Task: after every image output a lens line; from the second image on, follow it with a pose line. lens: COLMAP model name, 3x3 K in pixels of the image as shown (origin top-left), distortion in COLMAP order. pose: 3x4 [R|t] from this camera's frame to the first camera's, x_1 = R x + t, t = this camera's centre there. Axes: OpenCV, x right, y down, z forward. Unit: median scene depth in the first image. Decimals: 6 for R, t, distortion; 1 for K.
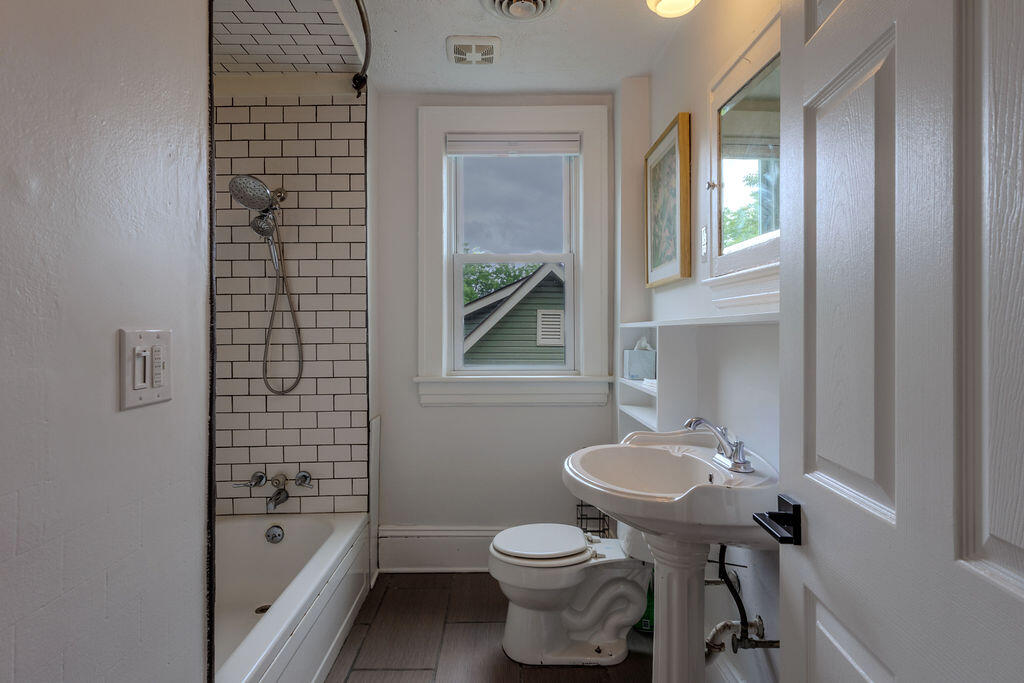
lens RADIAL K [[564.3, 0, 514.3], [0, 564.3, 332.4], [0, 0, 1]] dist [0.005598, 0.000742]
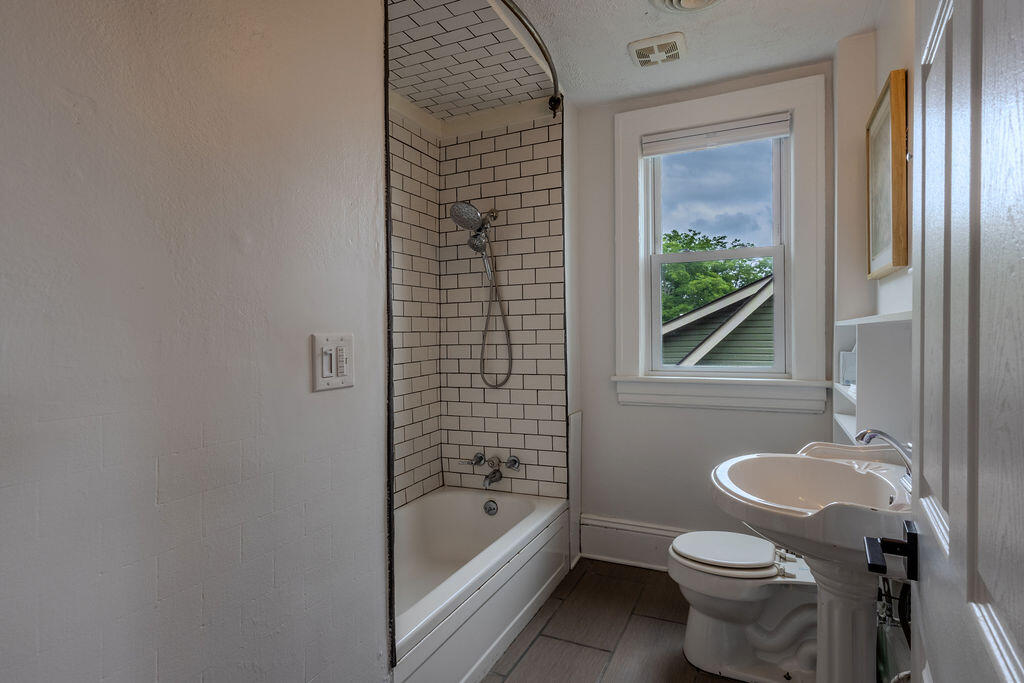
lens RADIAL K [[562.7, 0, 512.0], [0, 562.7, 341.5], [0, 0, 1]] dist [0.004994, 0.000605]
pose [[0.895368, -0.001362, -0.445326, 0.130235], [0.008632, 0.999861, 0.014296, -0.001283], [0.445244, -0.016644, 0.895255, -0.012999]]
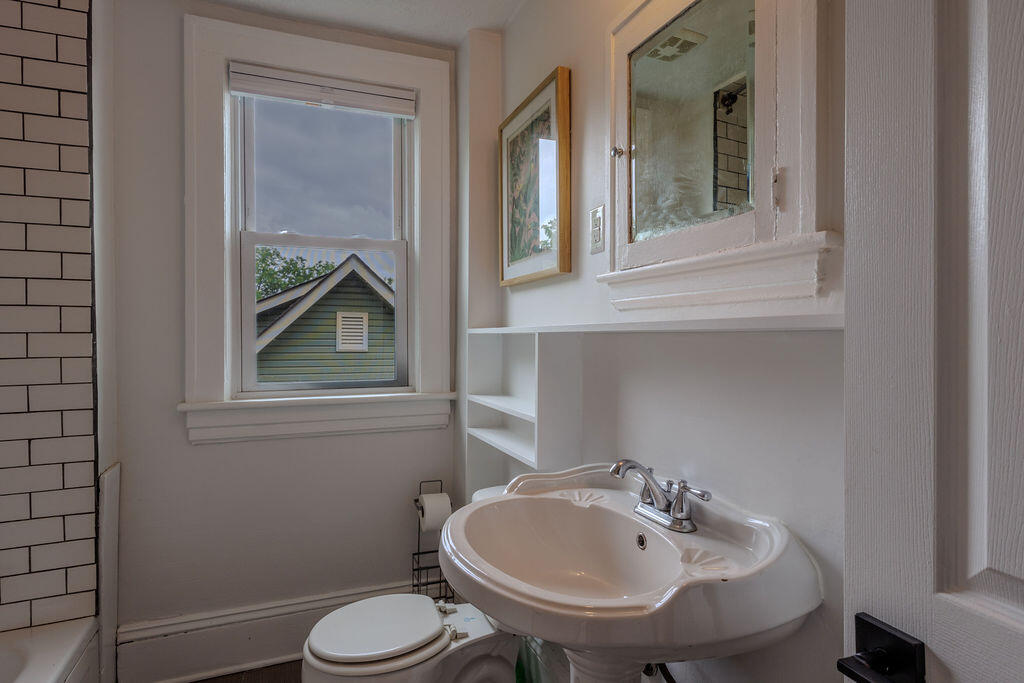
lens RADIAL K [[548.6, 0, 514.2], [0, 548.6, 340.5], [0, 0, 1]] dist [0.004382, -0.000187]
pose [[0.932428, -0.001704, 0.361351, -0.039202], [-0.001193, 0.999969, 0.007794, -0.004820], [-0.361354, -0.007699, 0.932397, 0.239543]]
